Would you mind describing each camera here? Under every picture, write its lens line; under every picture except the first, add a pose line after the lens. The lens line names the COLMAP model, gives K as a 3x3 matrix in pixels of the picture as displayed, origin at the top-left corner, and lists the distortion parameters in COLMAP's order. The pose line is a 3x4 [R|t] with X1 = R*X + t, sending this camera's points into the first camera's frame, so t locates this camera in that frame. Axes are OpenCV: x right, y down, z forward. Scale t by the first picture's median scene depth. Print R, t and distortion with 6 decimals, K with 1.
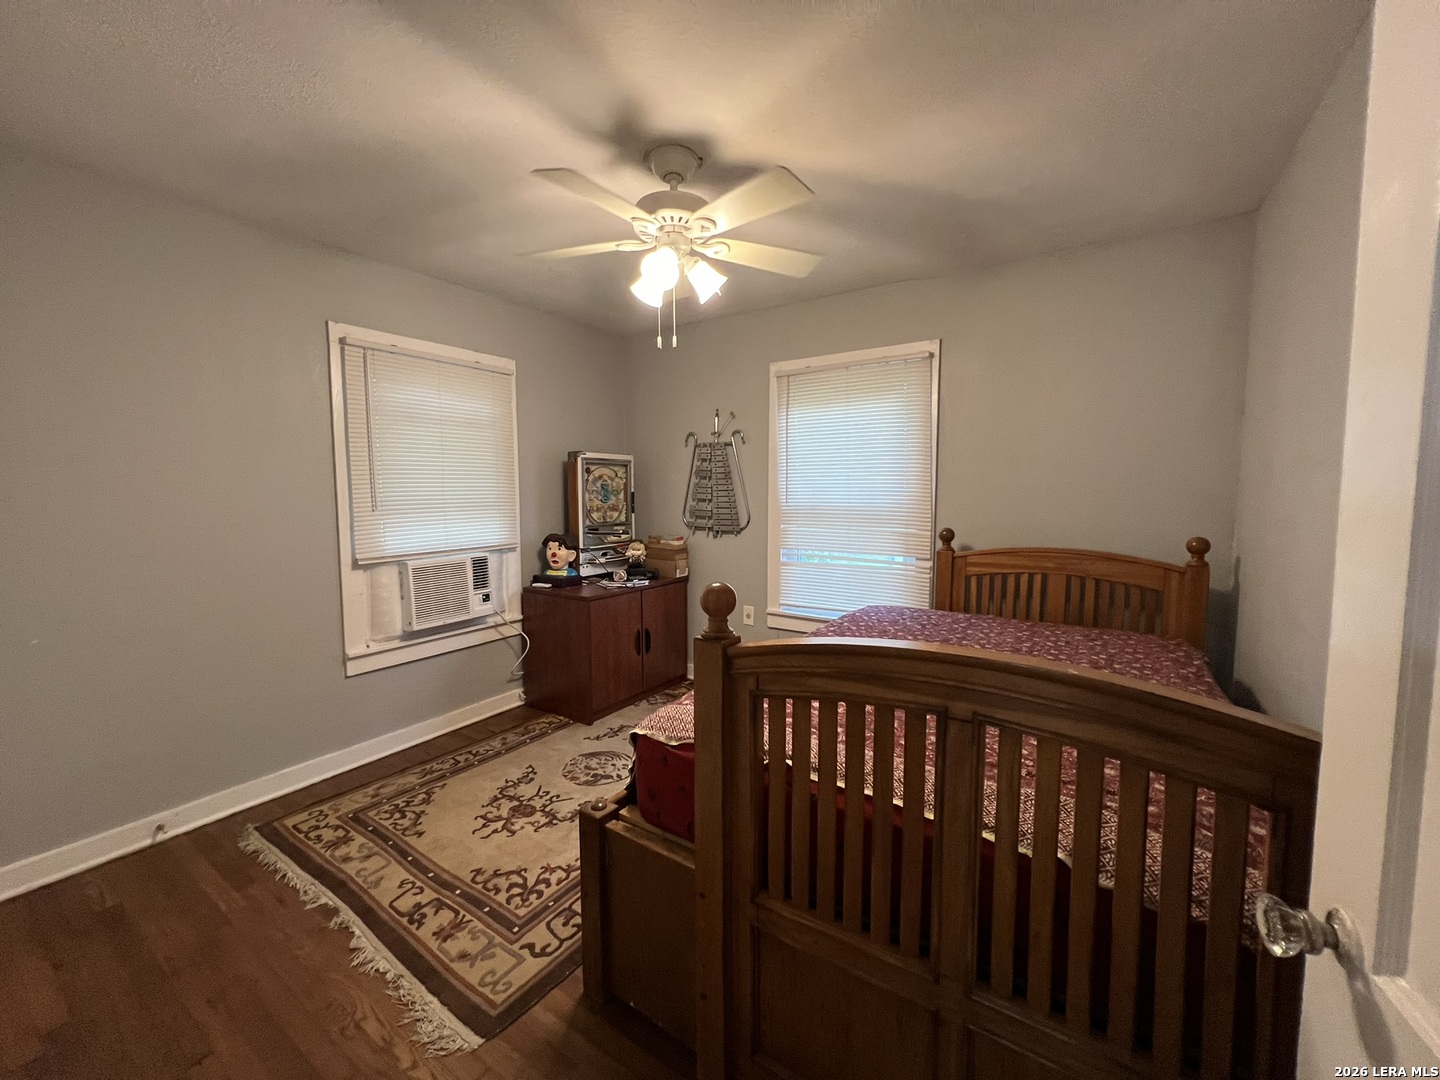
lens RADIAL K [[579.5, 0, 716.6], [0, 579.5, 537.1], [0, 0, 1]] dist [-0.003641, -0.000148]
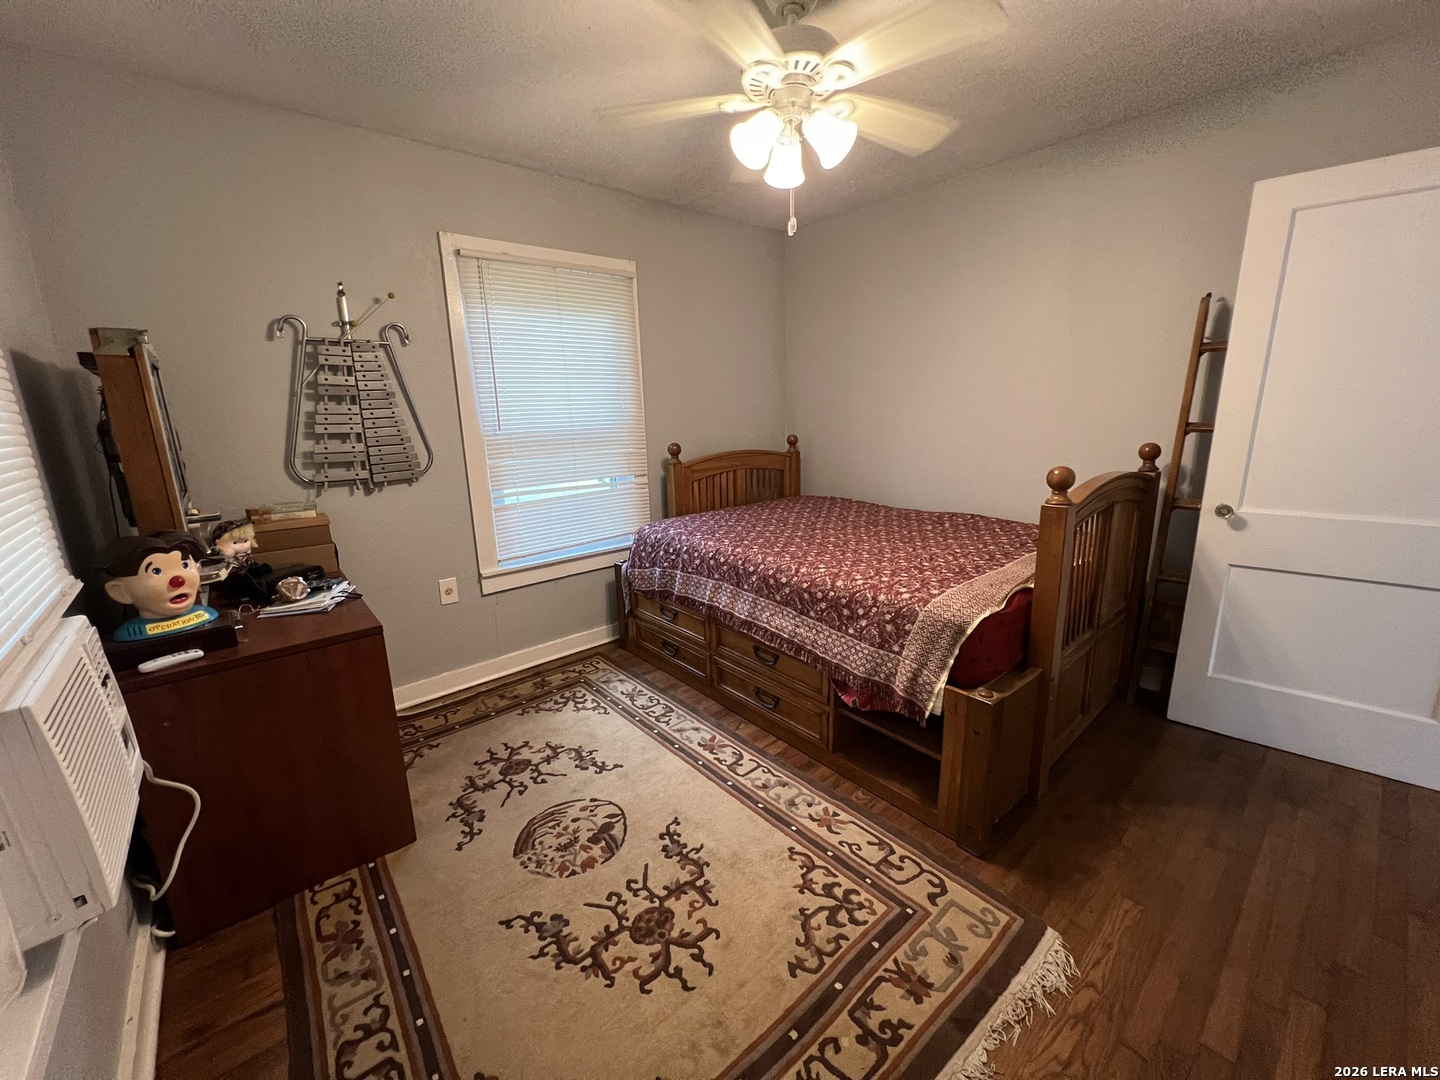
lens RADIAL K [[579.5, 0, 715.9], [0, 579.5, 537.0], [0, 0, 1]] dist [-0.003641, -0.000148]
pose [[0.262127, -0.219766, 0.939677, -0.983319], [0.104130, 0.974481, 0.198858, -0.076823], [-0.959399, 0.045722, 0.278322, 0.877555]]
